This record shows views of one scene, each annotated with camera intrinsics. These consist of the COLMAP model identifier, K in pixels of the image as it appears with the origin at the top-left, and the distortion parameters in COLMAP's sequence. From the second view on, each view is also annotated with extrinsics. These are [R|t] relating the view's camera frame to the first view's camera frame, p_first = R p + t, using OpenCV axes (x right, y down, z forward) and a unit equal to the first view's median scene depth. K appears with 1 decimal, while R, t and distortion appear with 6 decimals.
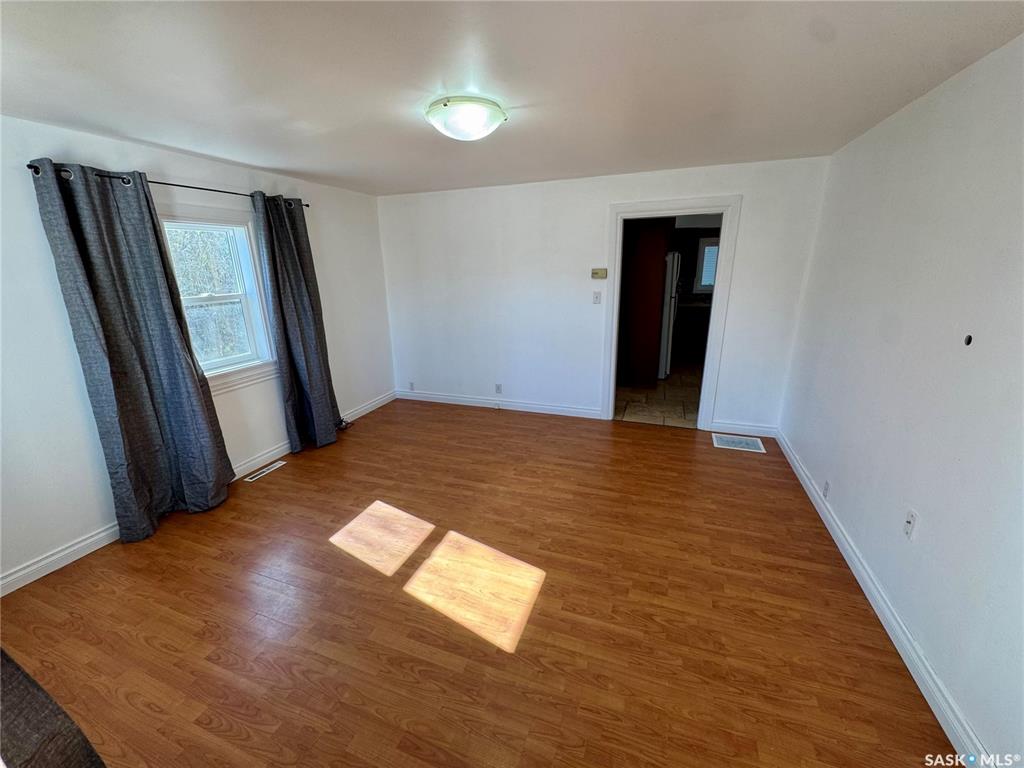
lens RADIAL K [[408.1, 0, 513.6], [0, 408.1, 383.0], [0, 0, 1]] dist [-0.002999, -0.000109]
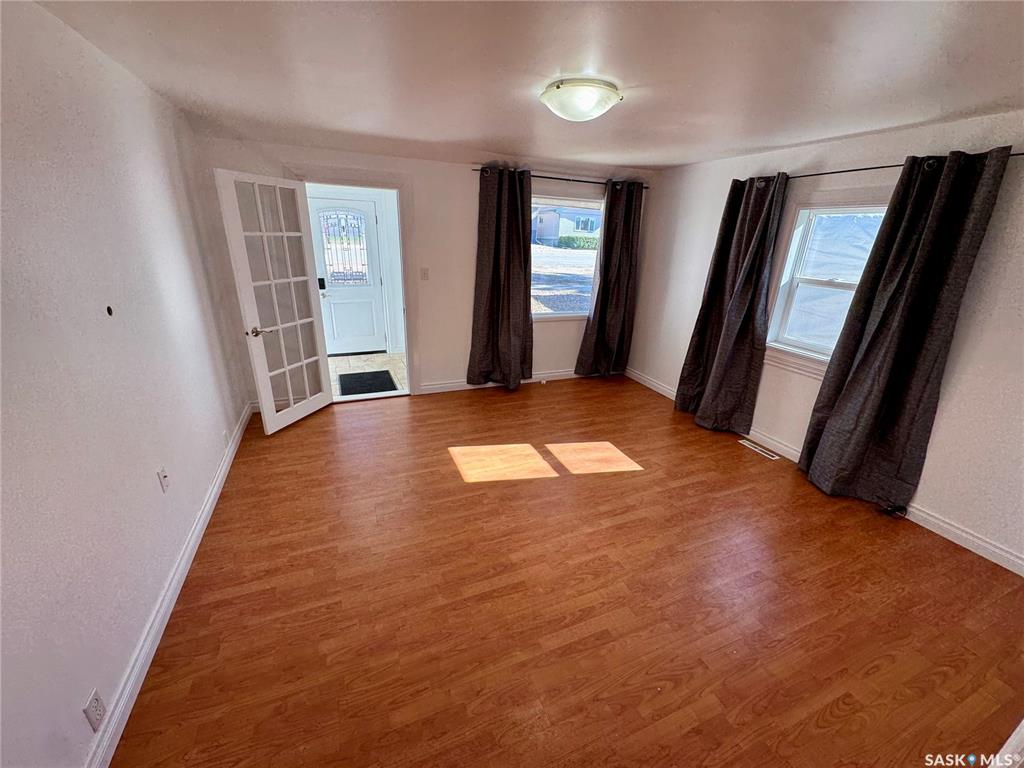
lens RADIAL K [[408.1, 0, 511.1], [0, 408.1, 384.0], [0, 0, 1]] dist [-0.002999, -0.000109]
pose [[-0.728036, 0.230748, -0.645538, 0.561200], [-0.219489, 0.813624, 0.538369, -0.396036], [0.649452, 0.533640, -0.541700, 1.236770]]
